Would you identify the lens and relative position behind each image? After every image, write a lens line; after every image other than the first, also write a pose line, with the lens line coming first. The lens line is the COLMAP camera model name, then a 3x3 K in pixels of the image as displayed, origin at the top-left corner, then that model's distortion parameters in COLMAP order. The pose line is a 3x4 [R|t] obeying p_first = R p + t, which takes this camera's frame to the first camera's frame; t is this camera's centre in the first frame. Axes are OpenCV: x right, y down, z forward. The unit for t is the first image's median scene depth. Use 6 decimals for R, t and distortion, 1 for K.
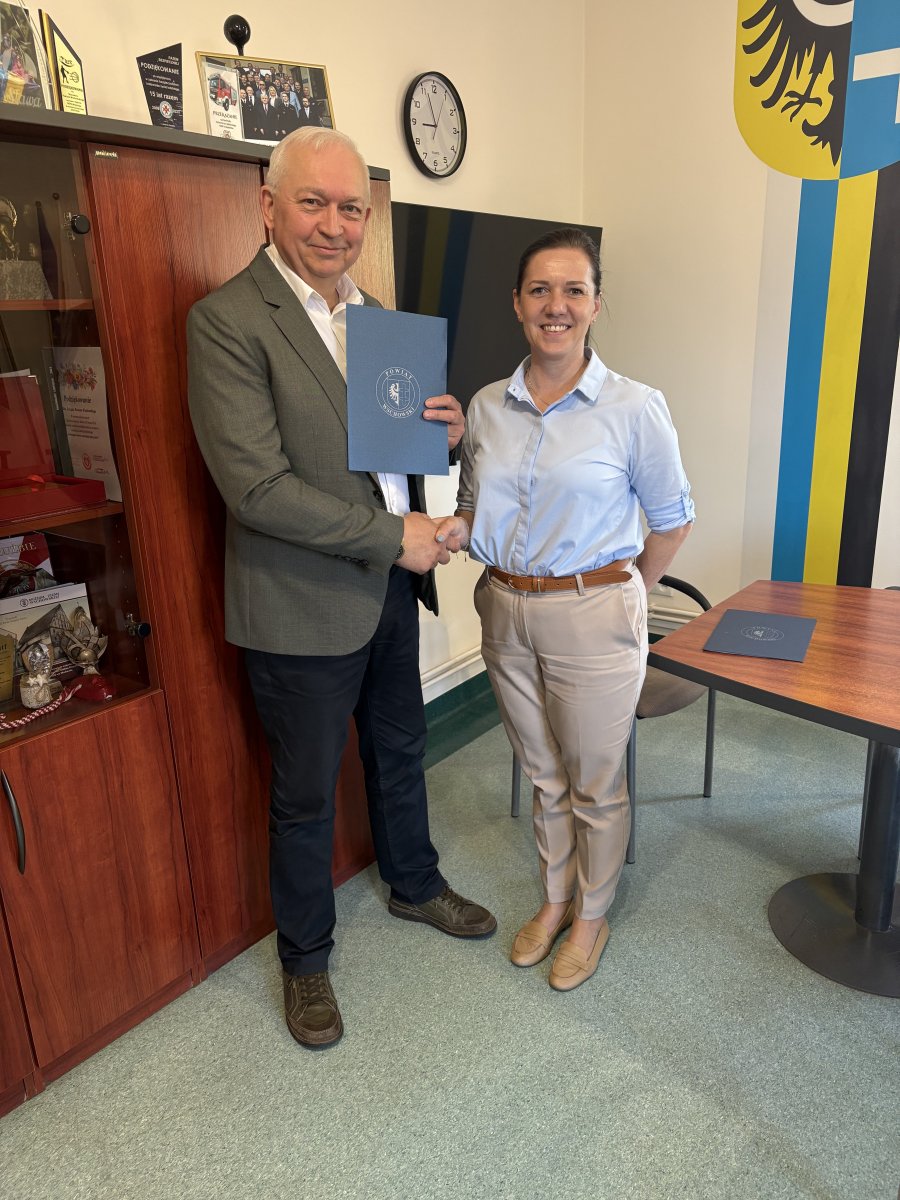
lens RADIAL K [[917.9, 0, 454.2], [0, 917.9, 601.5], [0, 0, 1]] dist [0.012082, -0.021450]
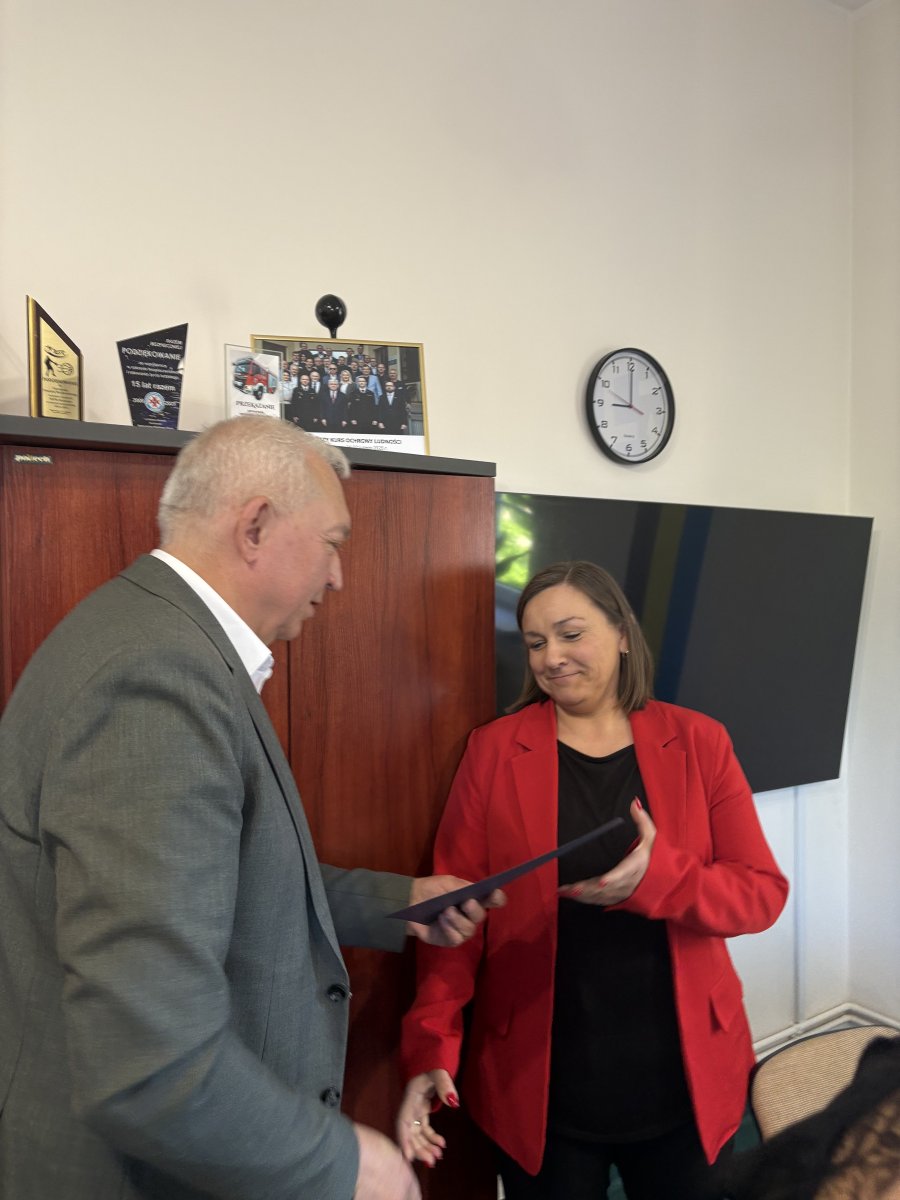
lens RADIAL K [[917.9, 0, 449.6], [0, 917.9, 602.0], [0, 0, 1]] dist [0.012082, -0.021450]
pose [[0.945018, 0.035156, -0.325123, 0.152202], [-0.120605, 0.961589, -0.246579, -0.185780], [0.303966, 0.272233, 0.912959, 0.362966]]
